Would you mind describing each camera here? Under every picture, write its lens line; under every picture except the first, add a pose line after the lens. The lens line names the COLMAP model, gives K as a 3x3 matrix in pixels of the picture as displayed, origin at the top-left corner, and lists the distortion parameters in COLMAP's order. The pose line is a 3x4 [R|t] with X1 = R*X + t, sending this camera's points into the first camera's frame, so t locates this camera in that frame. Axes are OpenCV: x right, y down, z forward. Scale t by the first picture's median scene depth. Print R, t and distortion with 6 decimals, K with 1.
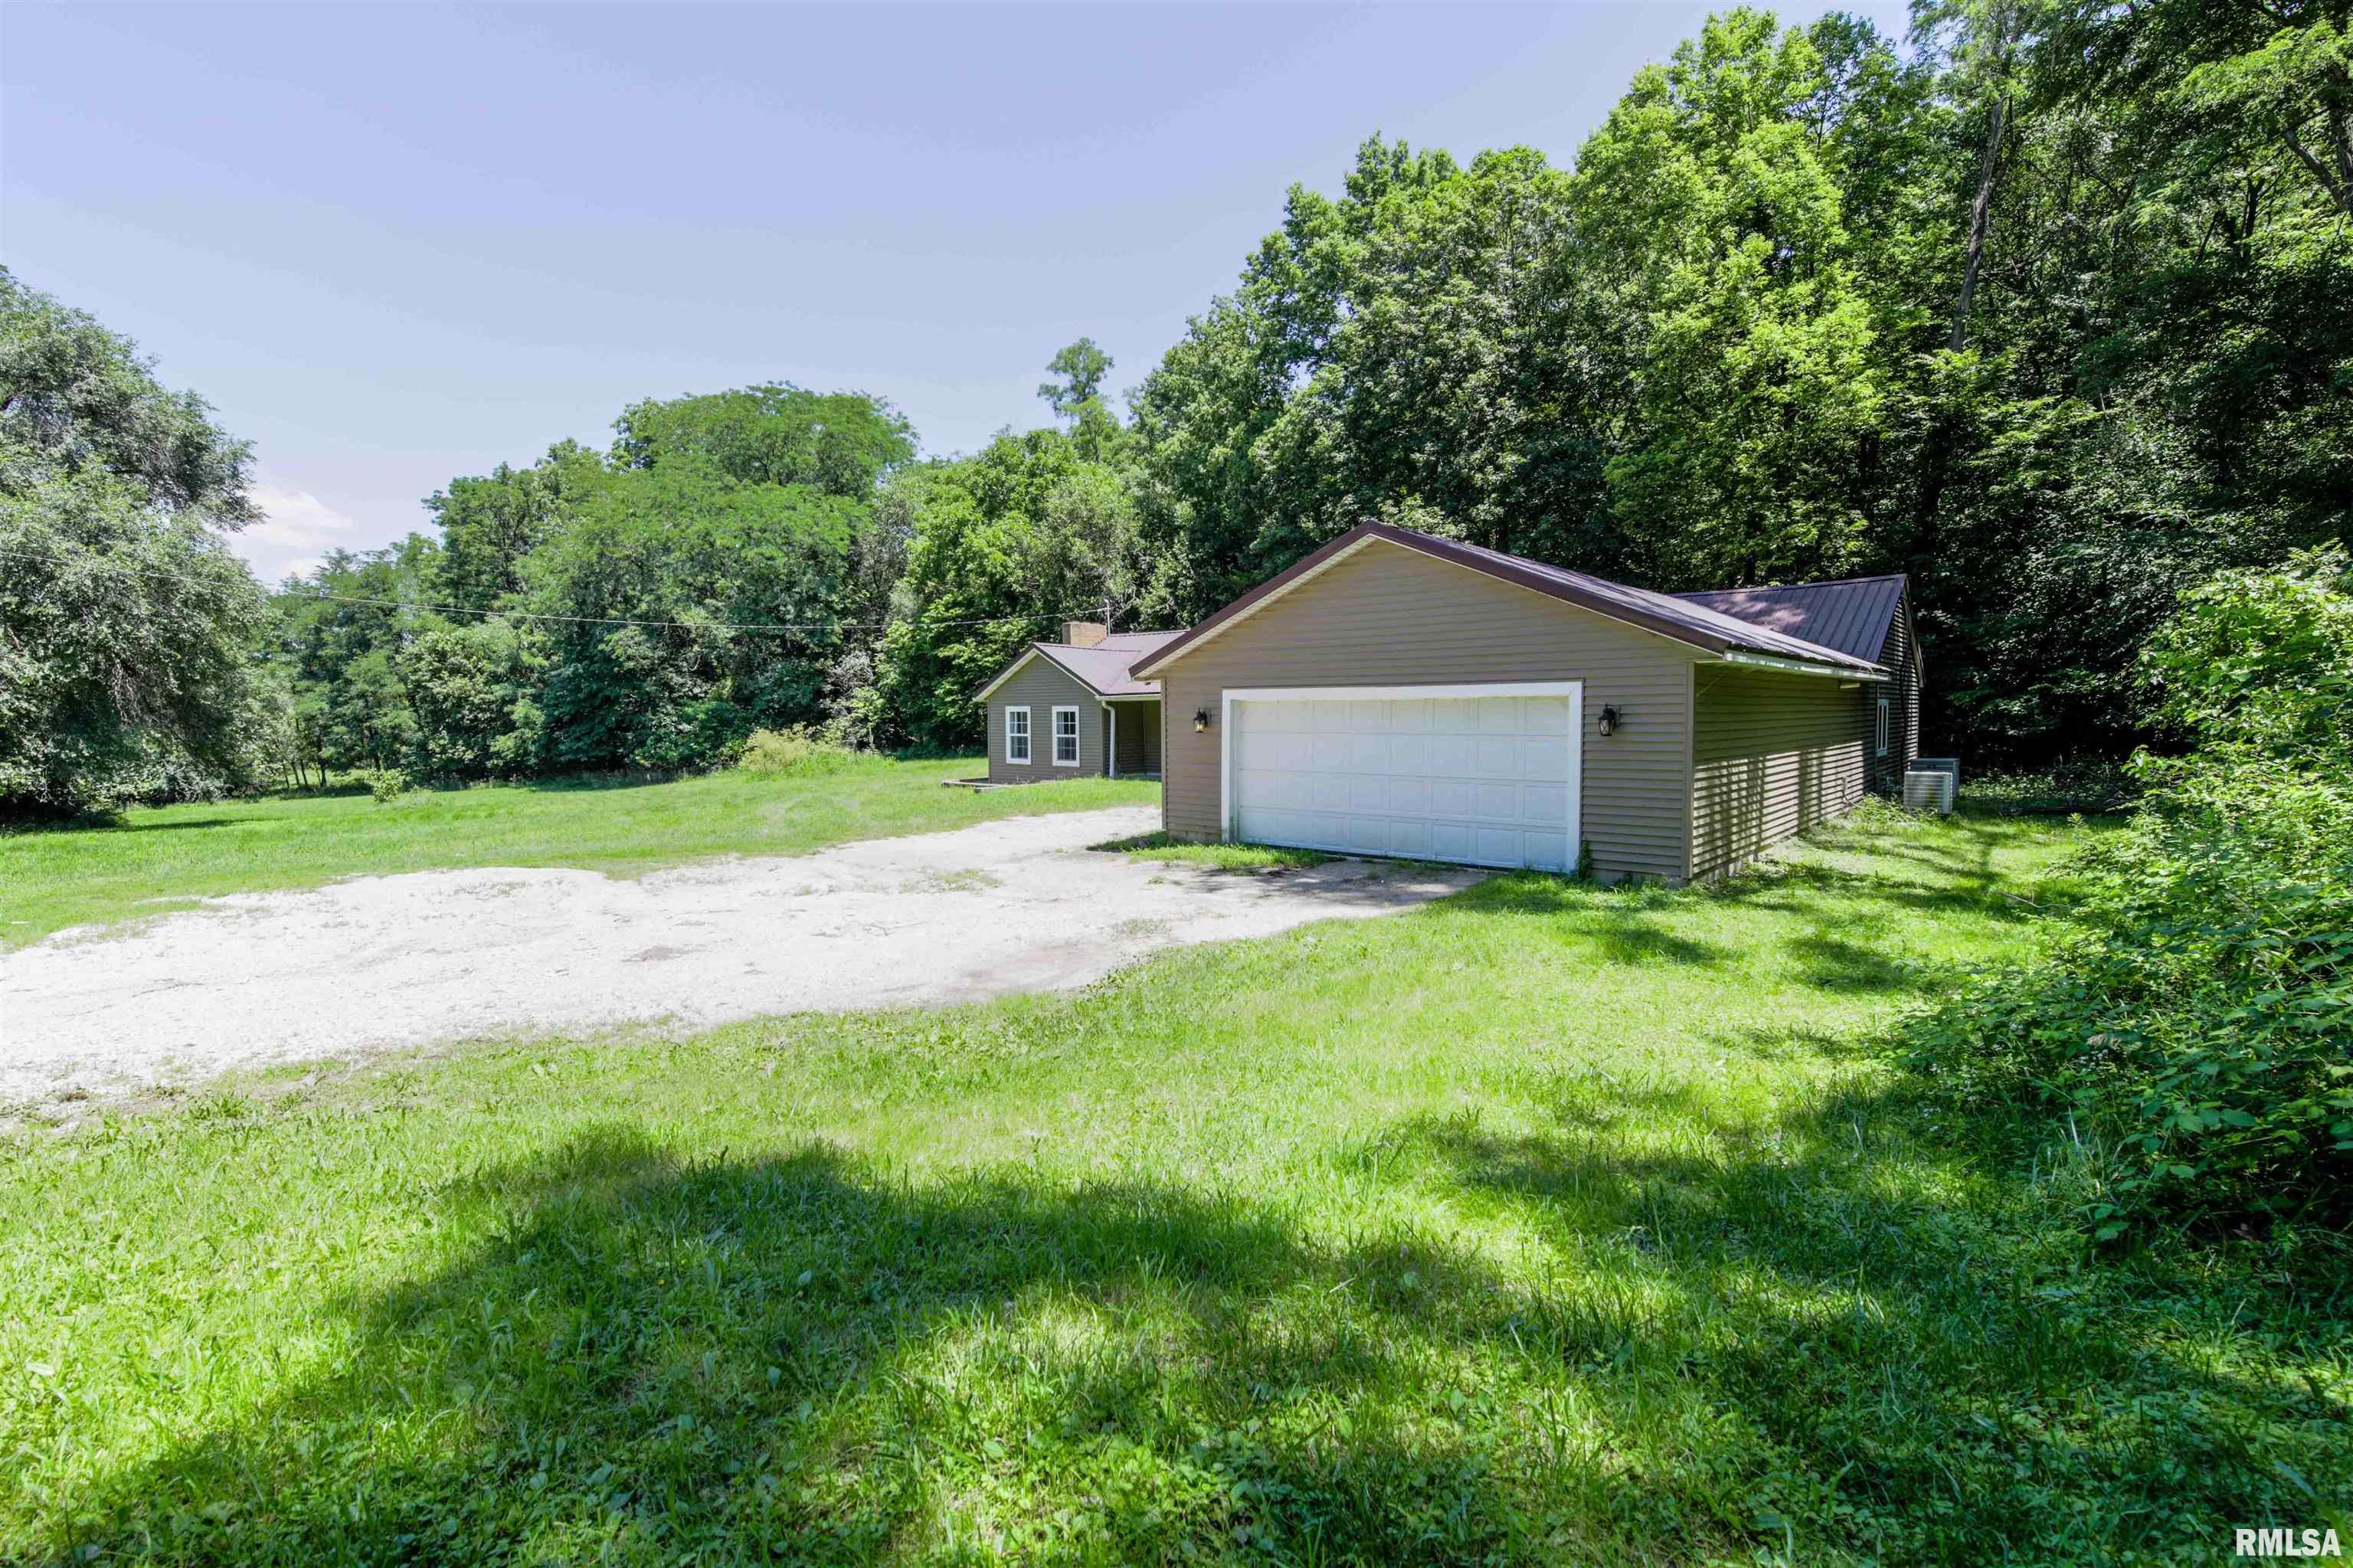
lens RADIAL K [[1014.1, 0, 1170.7], [0, 1014.1, 766.3], [0, 0, 1]] dist [-0.003555, -0.003891]
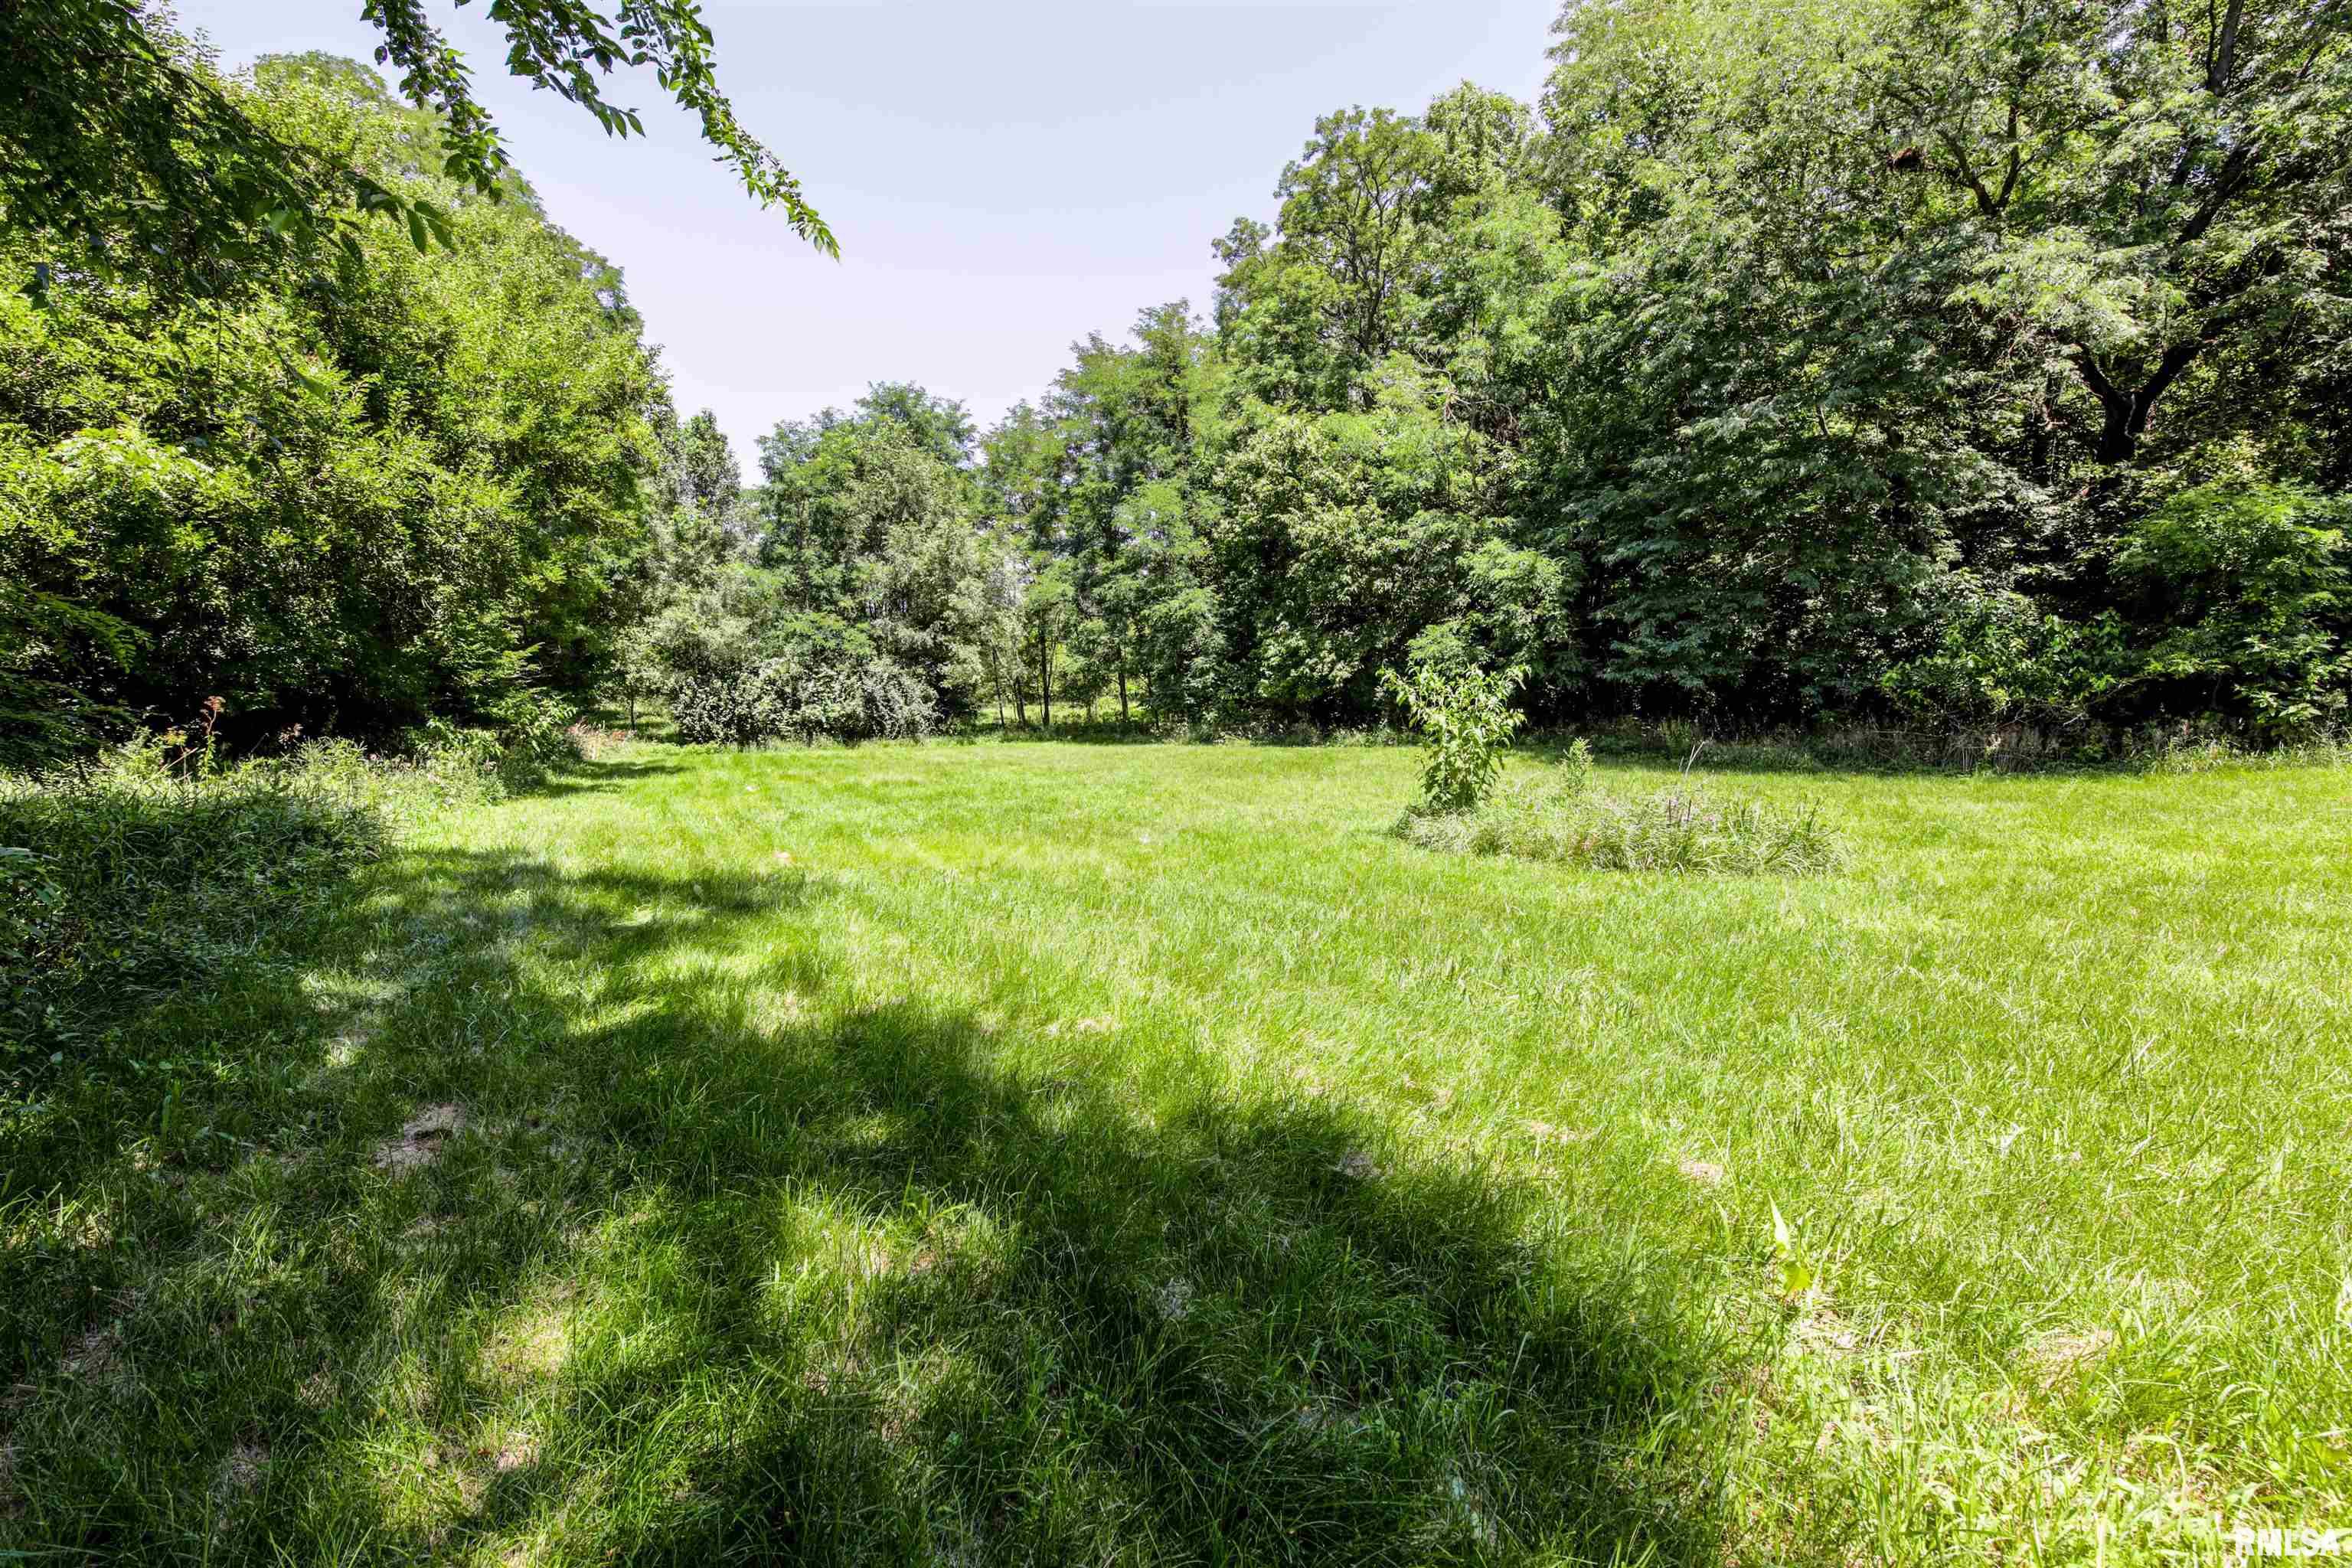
lens RADIAL K [[1013.6, 0, 1170.2], [0, 1013.6, 766.3], [0, 0, 1]] dist [-0.003555, -0.003891]
pose [[0.876952, 0.066609, -0.475940, -0.512503], [-0.055344, 0.997757, 0.037663, 0.018969], [0.477381, -0.006688, 0.878671, 0.521683]]
